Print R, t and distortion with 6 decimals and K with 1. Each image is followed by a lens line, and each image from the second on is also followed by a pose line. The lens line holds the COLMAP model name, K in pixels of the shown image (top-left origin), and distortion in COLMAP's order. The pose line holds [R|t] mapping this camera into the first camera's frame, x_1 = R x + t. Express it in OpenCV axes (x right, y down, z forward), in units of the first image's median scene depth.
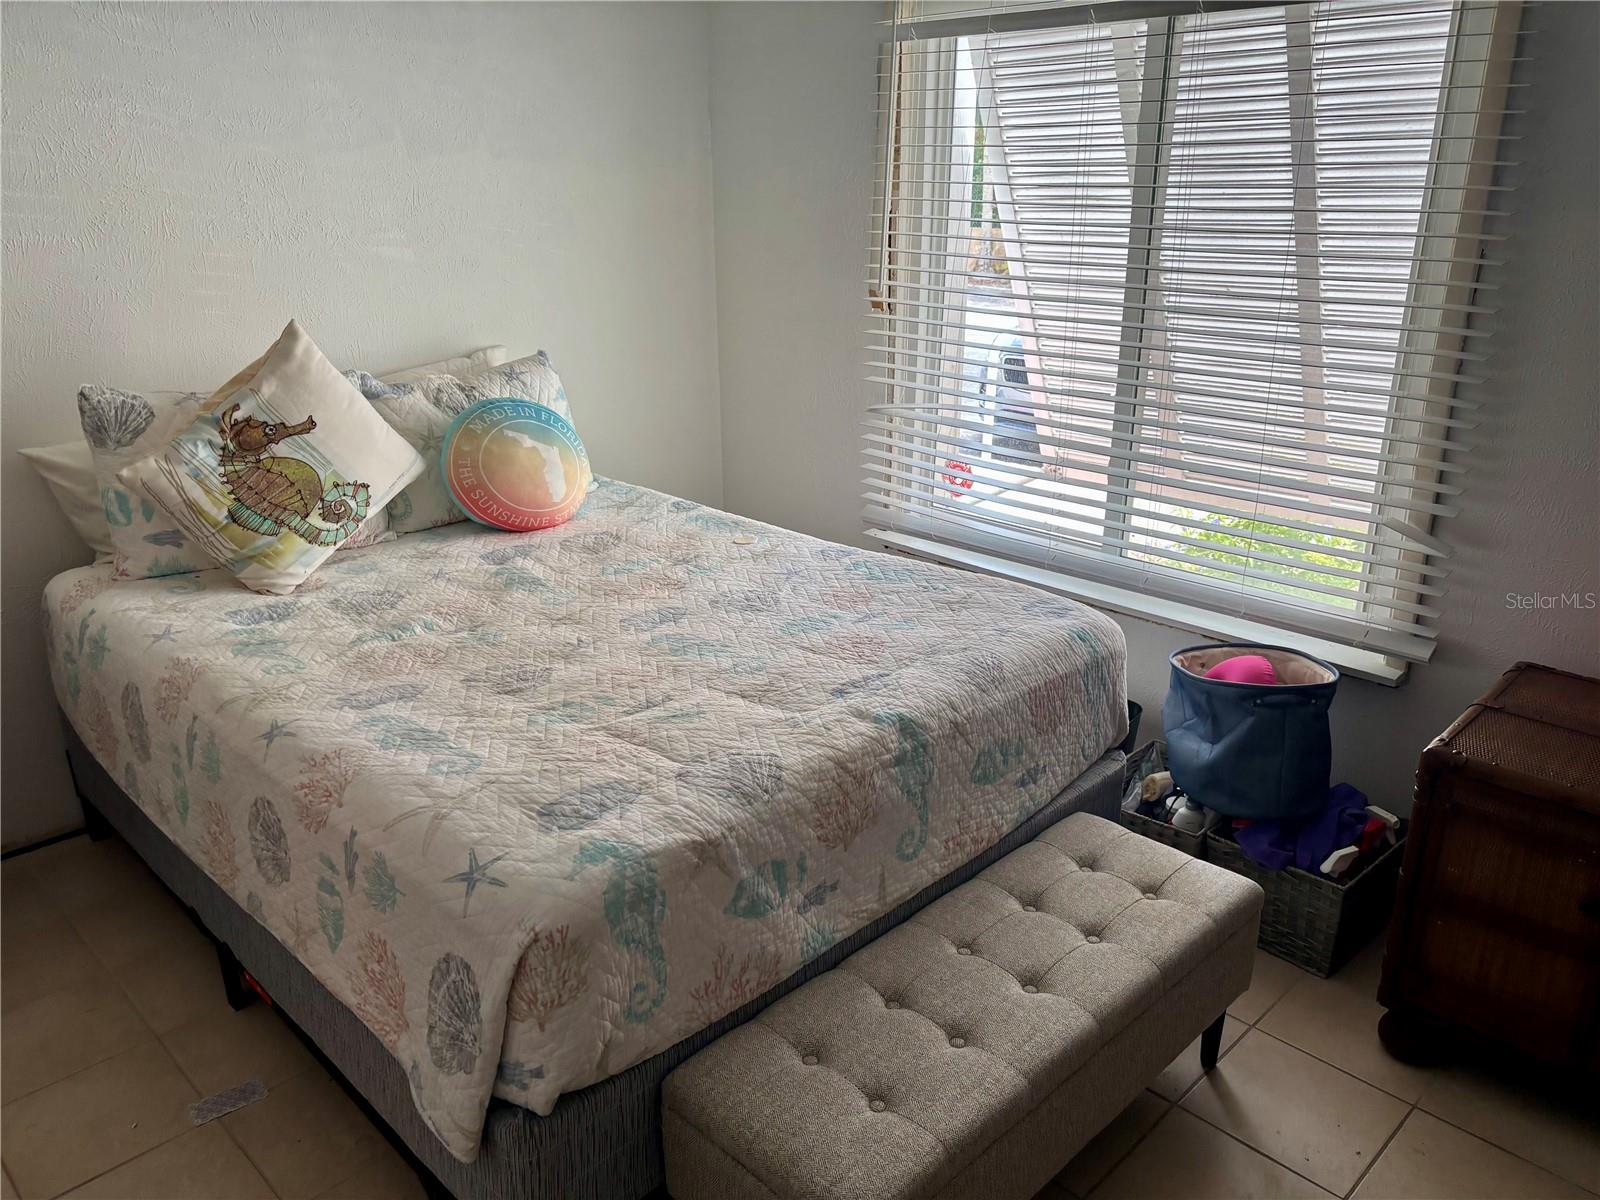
lens RADIAL K [[1212.6, 0, 800.0], [0, 1212.6, 600.0], [0, 0, 1]] dist [0.036238, -0.000457]
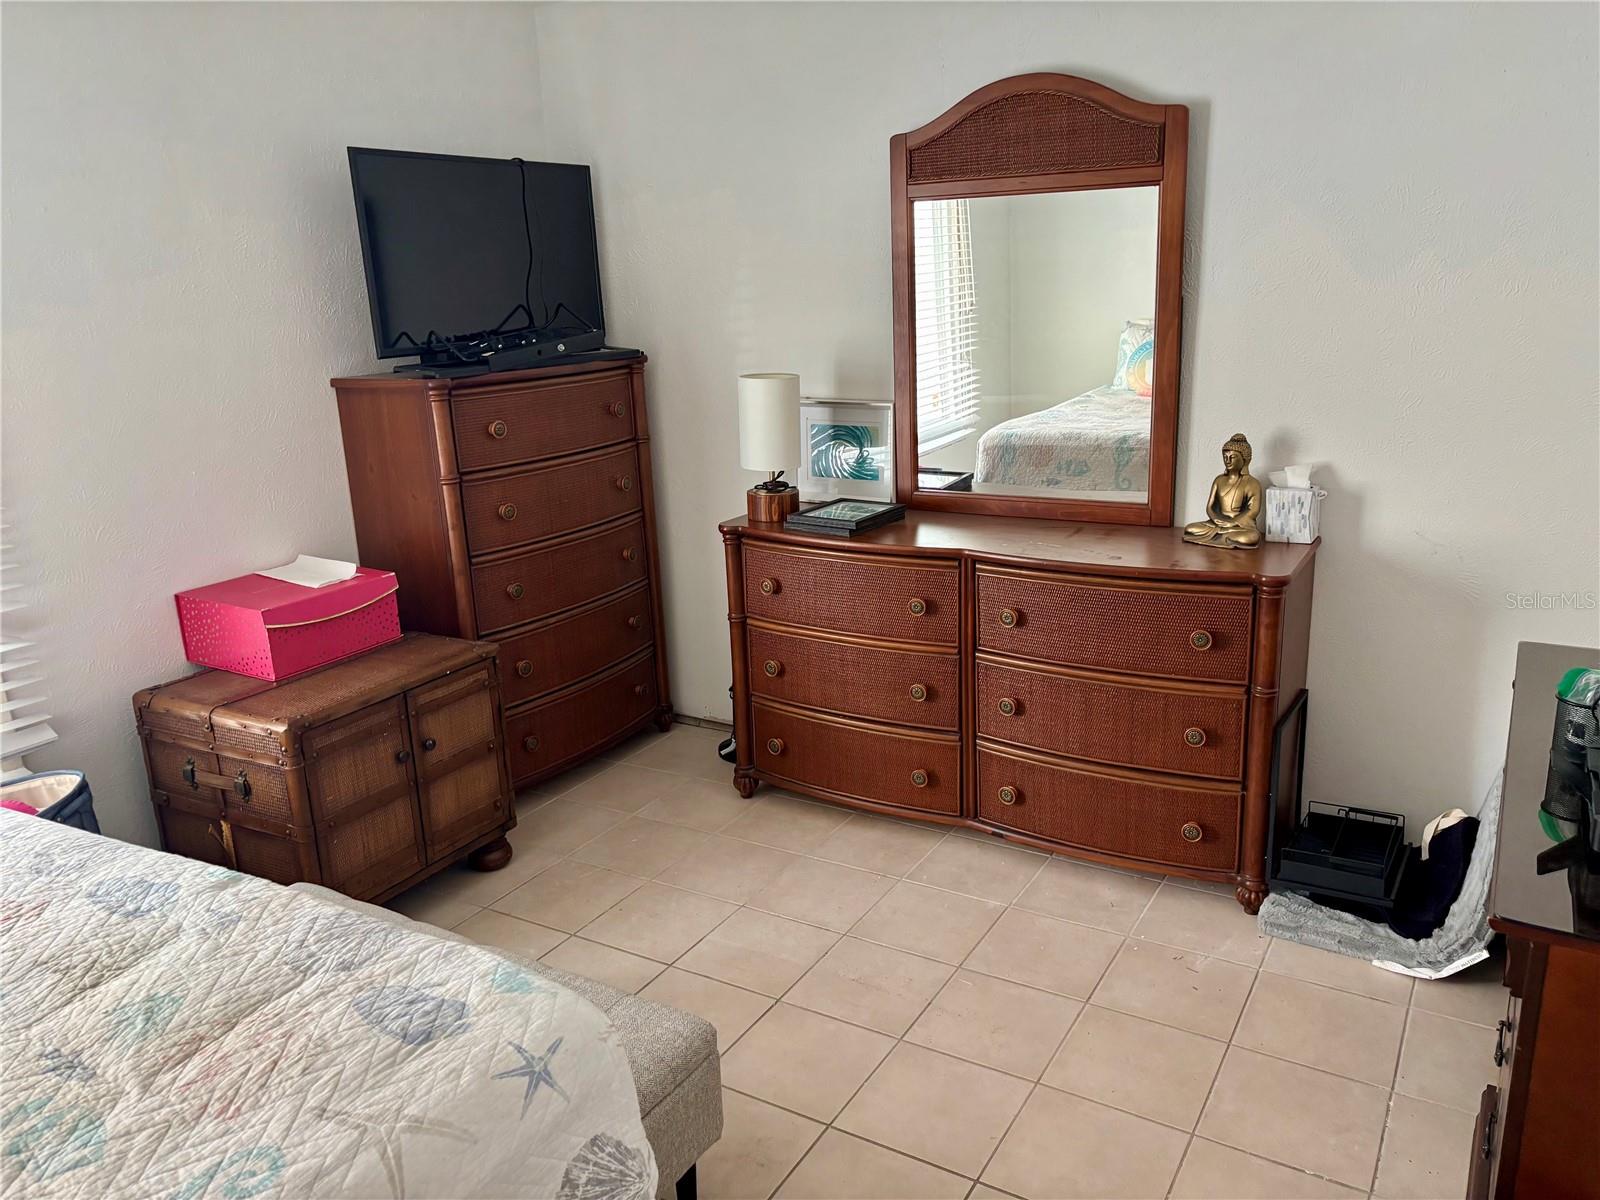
lens RADIAL K [[1212.6, 0, 800.0], [0, 1212.6, 600.0], [0, 0, 1]] dist [0.036238, -0.000457]
pose [[-0.241611, -0.243006, 0.939453, -0.839465], [0.349801, 0.881234, 0.317909, -0.227097], [-0.905132, 0.405432, -0.127912, 0.637146]]
